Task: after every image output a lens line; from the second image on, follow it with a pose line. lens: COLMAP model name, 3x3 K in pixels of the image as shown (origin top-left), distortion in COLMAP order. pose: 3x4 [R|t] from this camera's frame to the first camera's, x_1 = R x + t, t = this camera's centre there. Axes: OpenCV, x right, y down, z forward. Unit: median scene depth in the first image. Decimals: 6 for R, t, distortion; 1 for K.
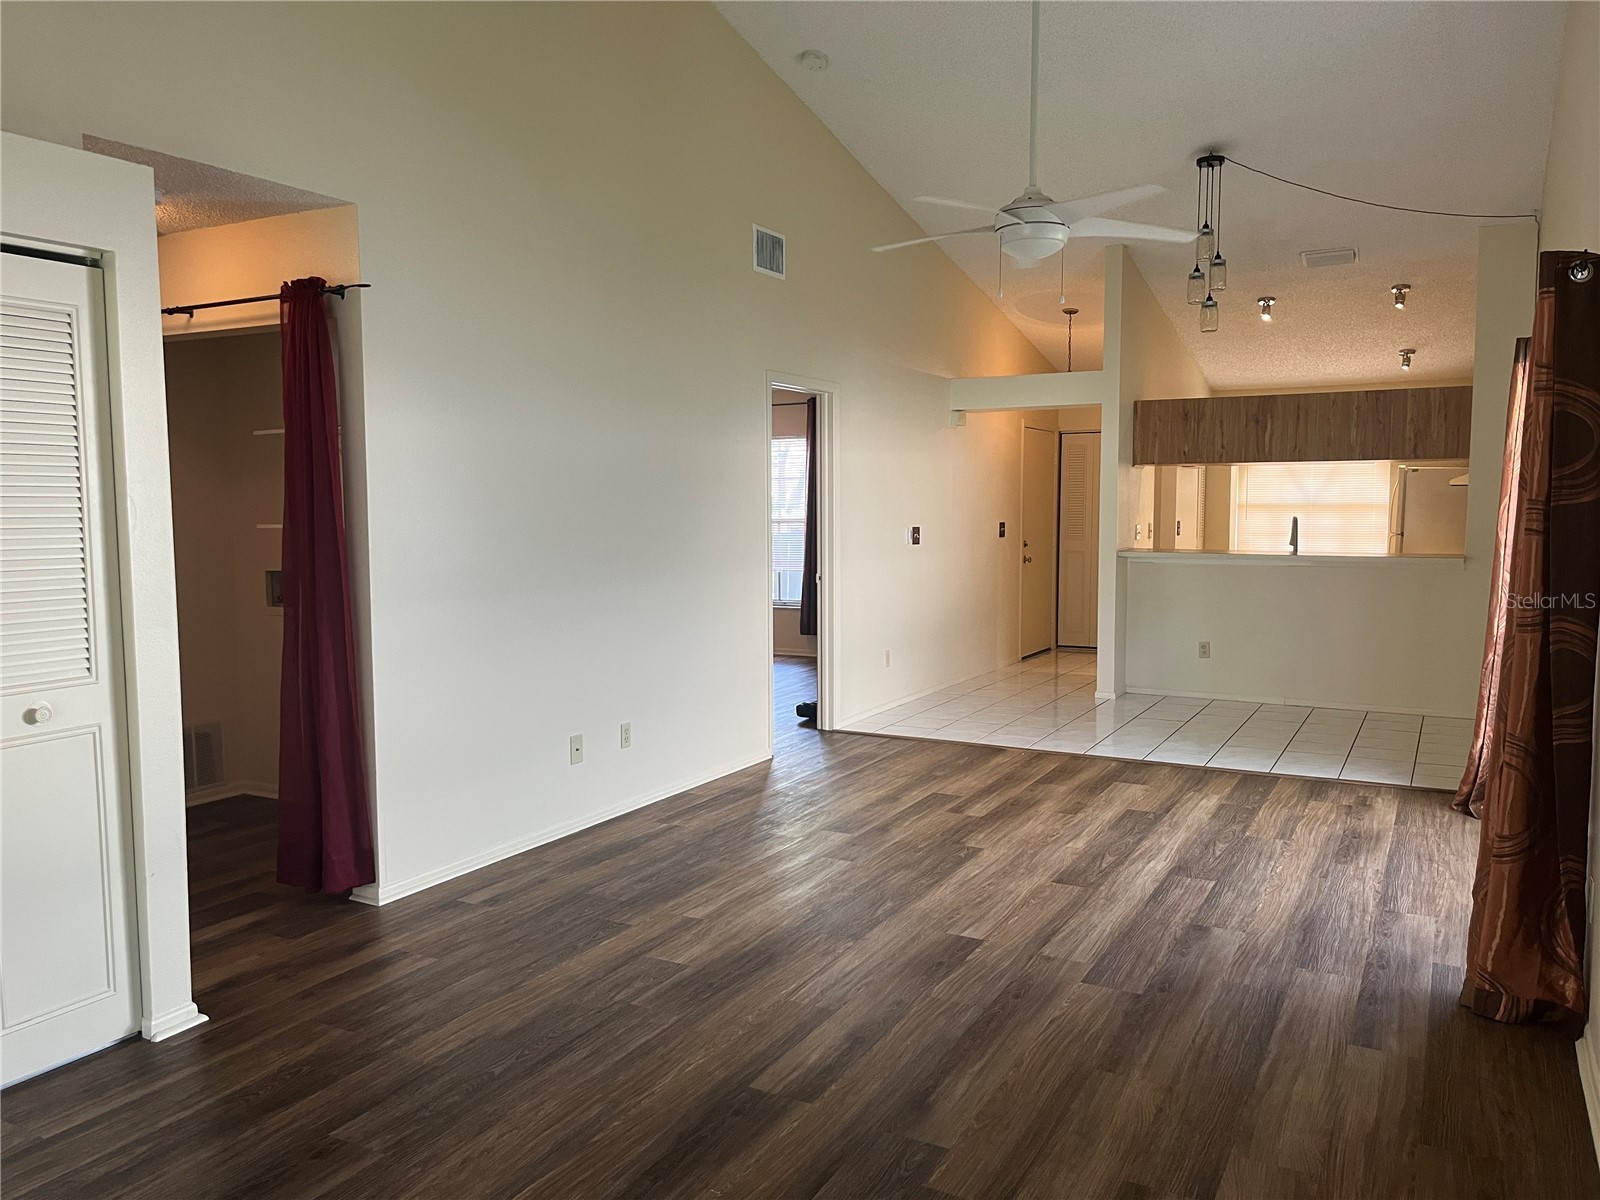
lens RADIAL K [[1212.9, 0, 784.0], [0, 1212.9, 613.3], [0, 0, 1]] dist [0.058444, -0.081614]
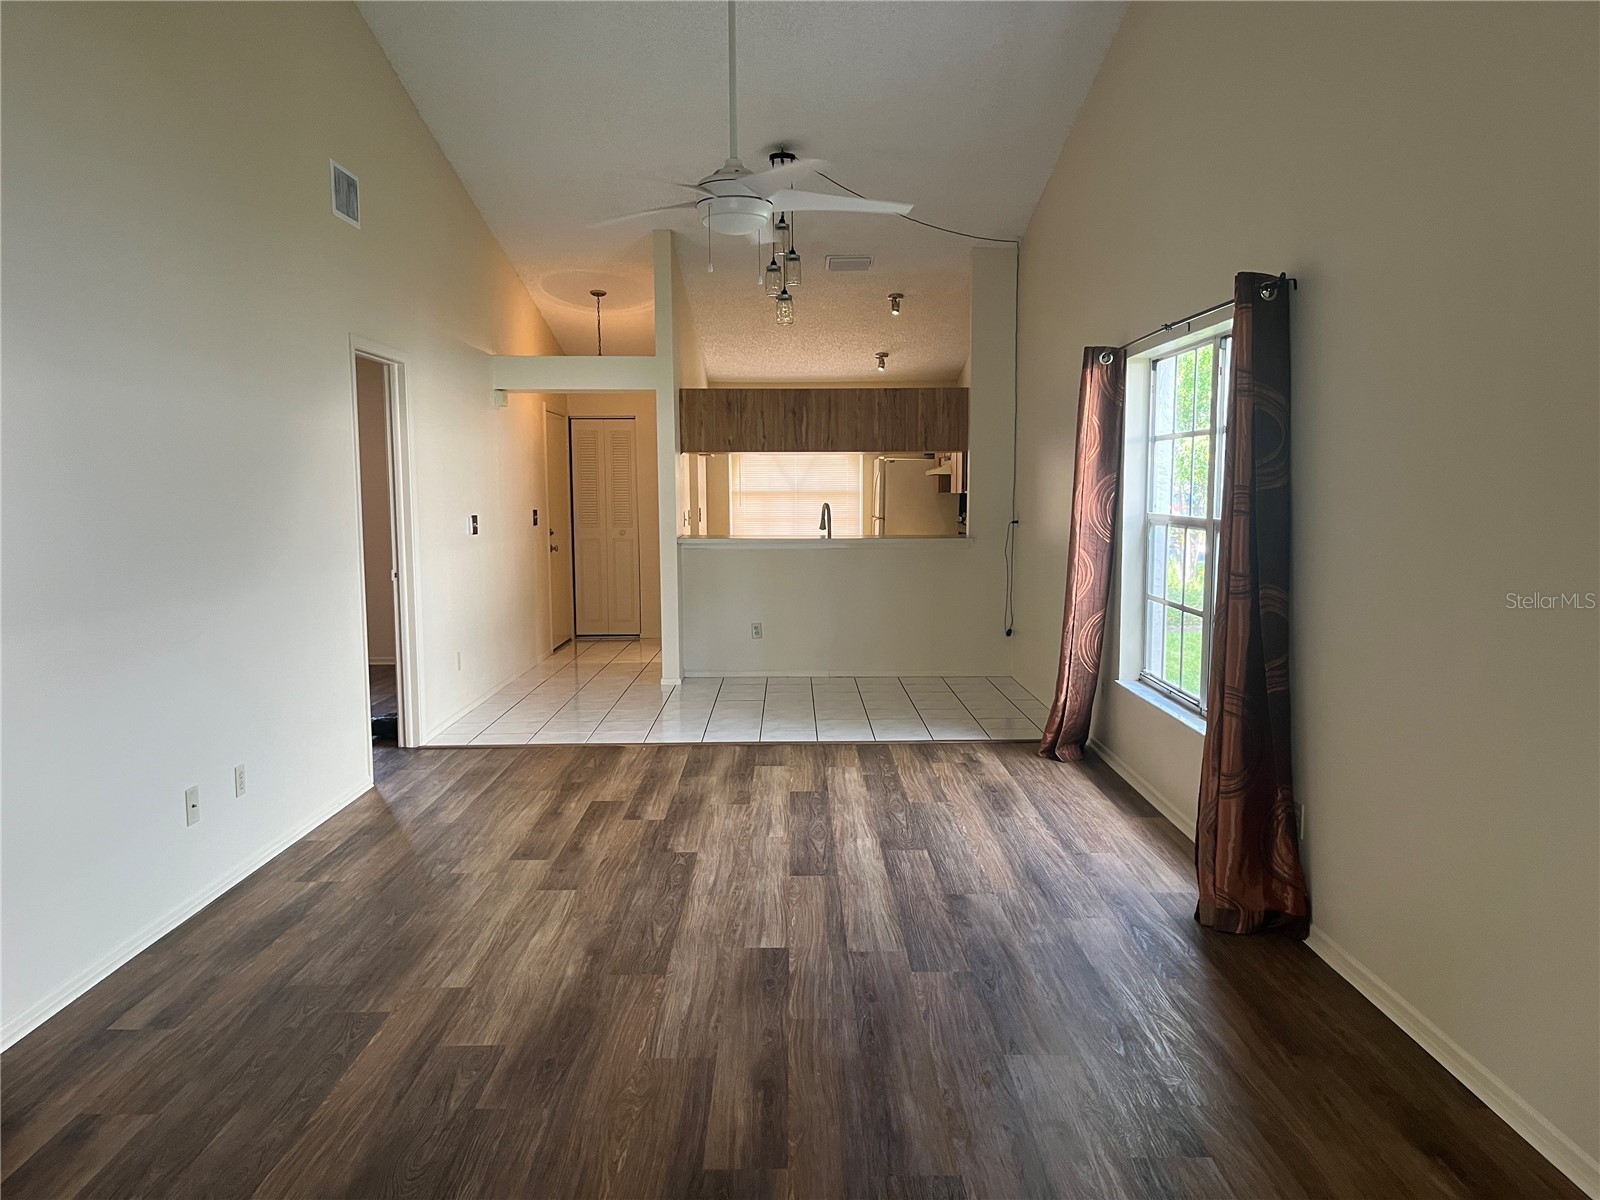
lens RADIAL K [[1212.9, 0, 806.4], [0, 1212.9, 616.6], [0, 0, 1]] dist [0.058444, -0.081614]
pose [[0.869508, -0.053714, 0.490989, -0.212769], [0.047203, 0.998556, 0.025647, -0.011277], [-0.491658, 0.000876, 0.870788, 0.124055]]
